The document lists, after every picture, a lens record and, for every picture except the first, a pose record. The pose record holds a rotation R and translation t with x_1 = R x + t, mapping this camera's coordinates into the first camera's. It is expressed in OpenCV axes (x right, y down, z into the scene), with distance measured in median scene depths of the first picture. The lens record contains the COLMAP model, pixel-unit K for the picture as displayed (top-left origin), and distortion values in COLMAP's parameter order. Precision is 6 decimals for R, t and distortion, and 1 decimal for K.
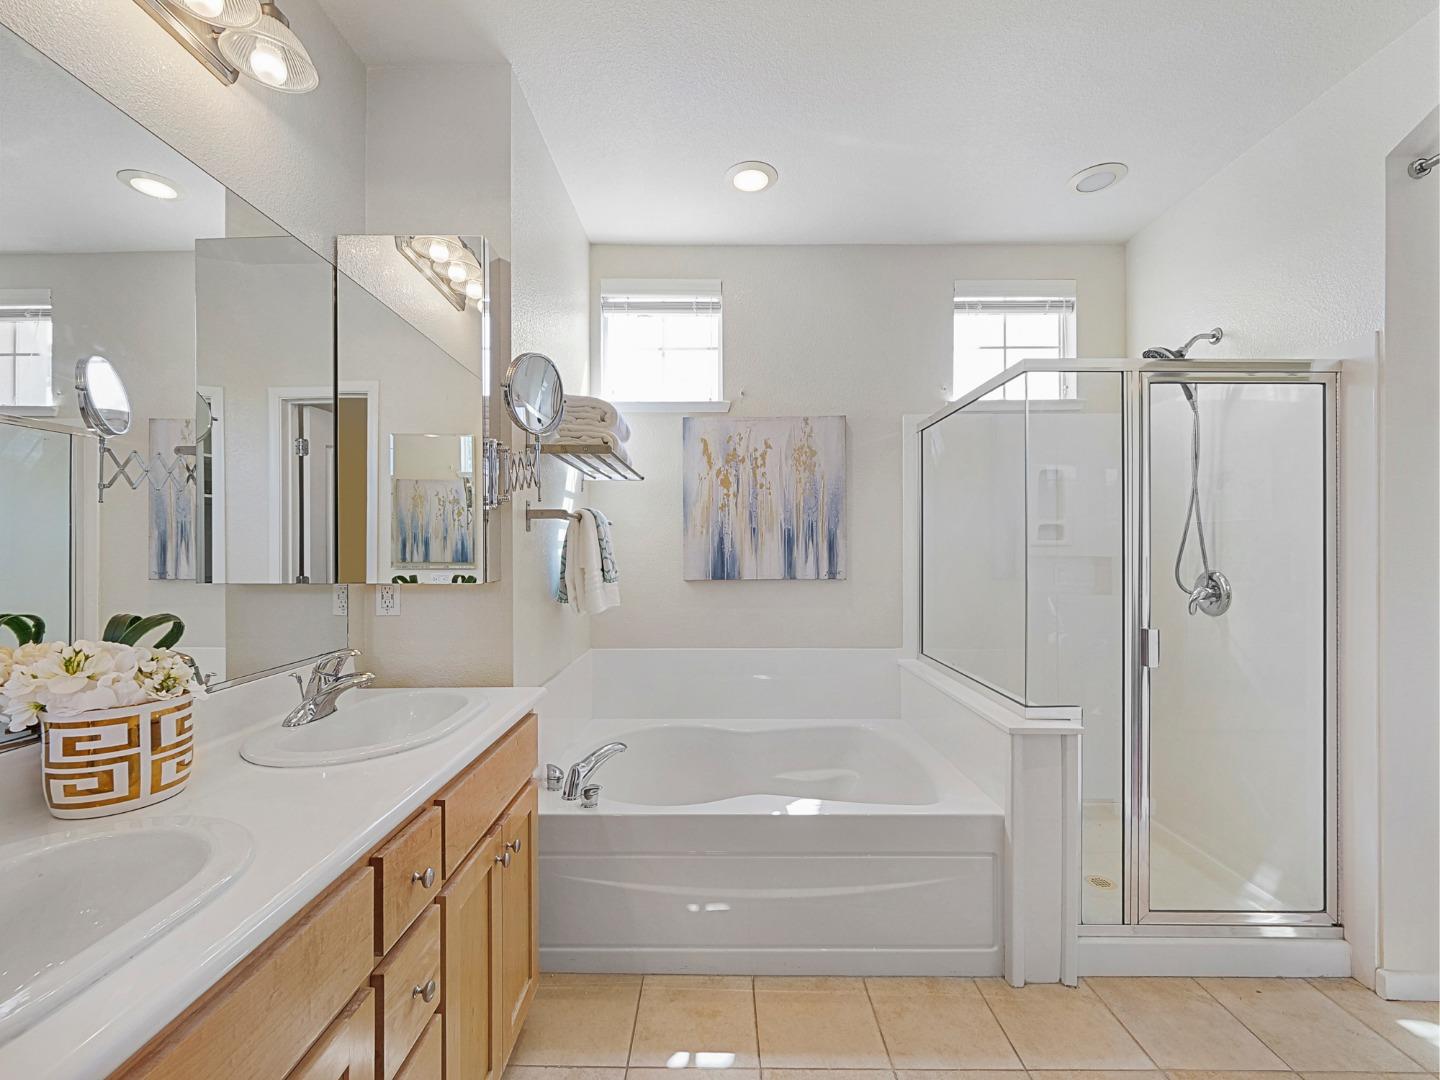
lens RADIAL K [[612.3, 0, 715.4], [0, 612.3, 544.8], [0, 0, 1]] dist [-0.012321, 0.000067]
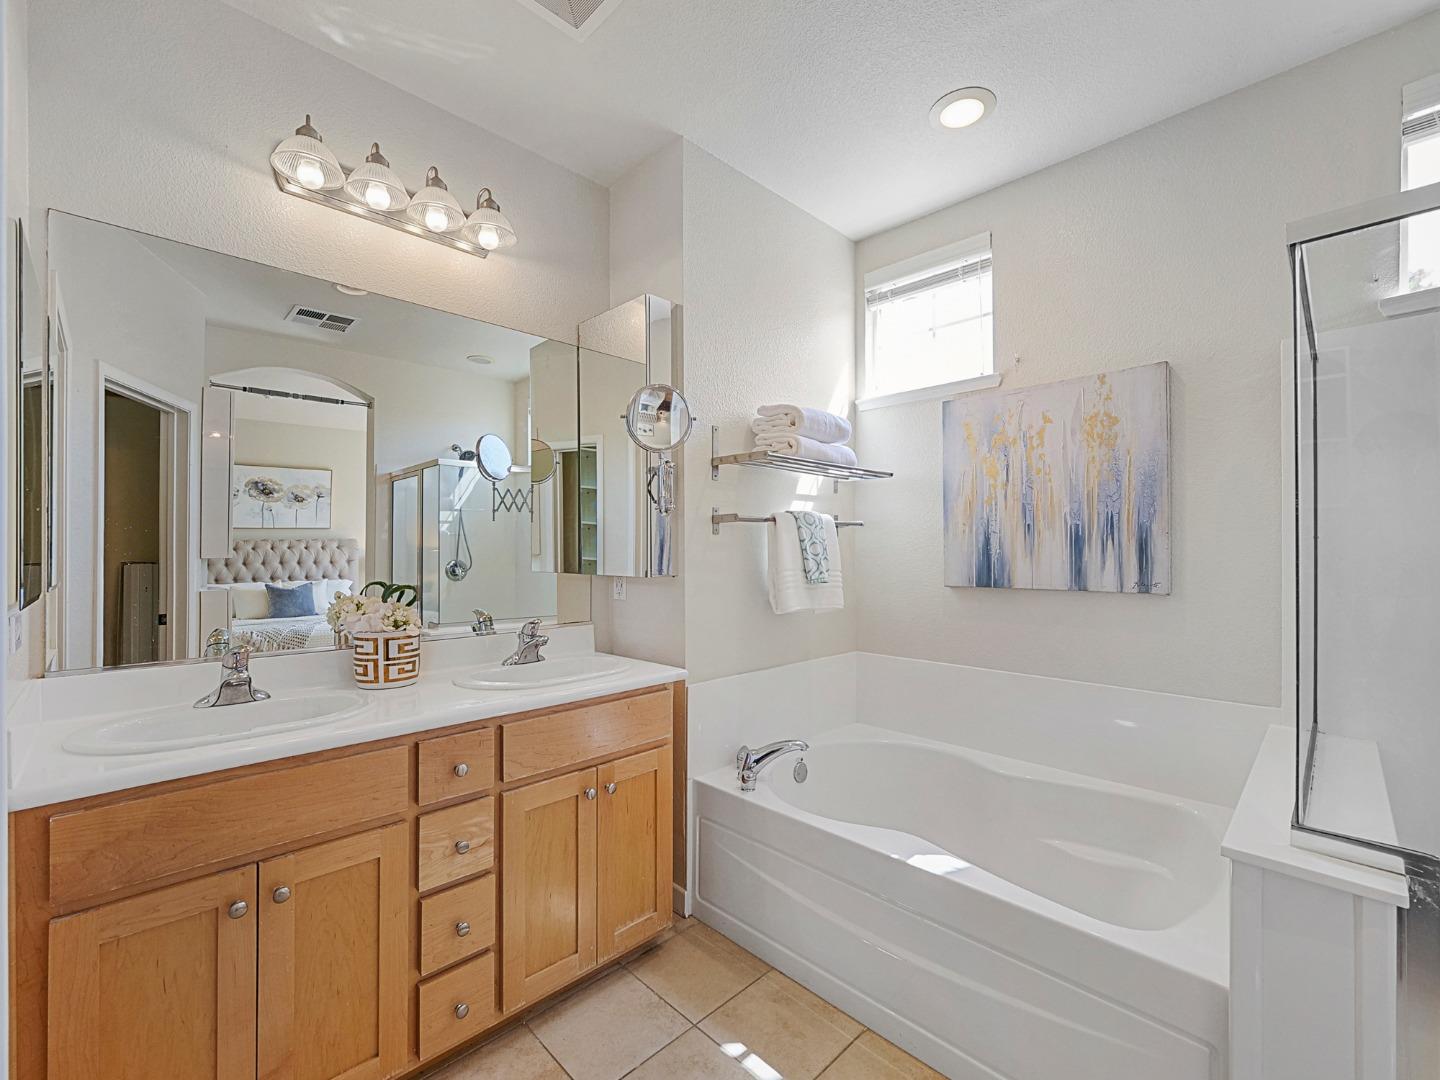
lens RADIAL K [[612.3, 0, 686.3], [0, 612.3, 545.3], [0, 0, 1]] dist [-0.012321, 0.000067]
pose [[0.693718, -0.002467, -0.720242, 0.330481], [0.001055, 0.999997, -0.002409, 0.001023], [0.720246, 0.000911, 0.693719, 0.121493]]
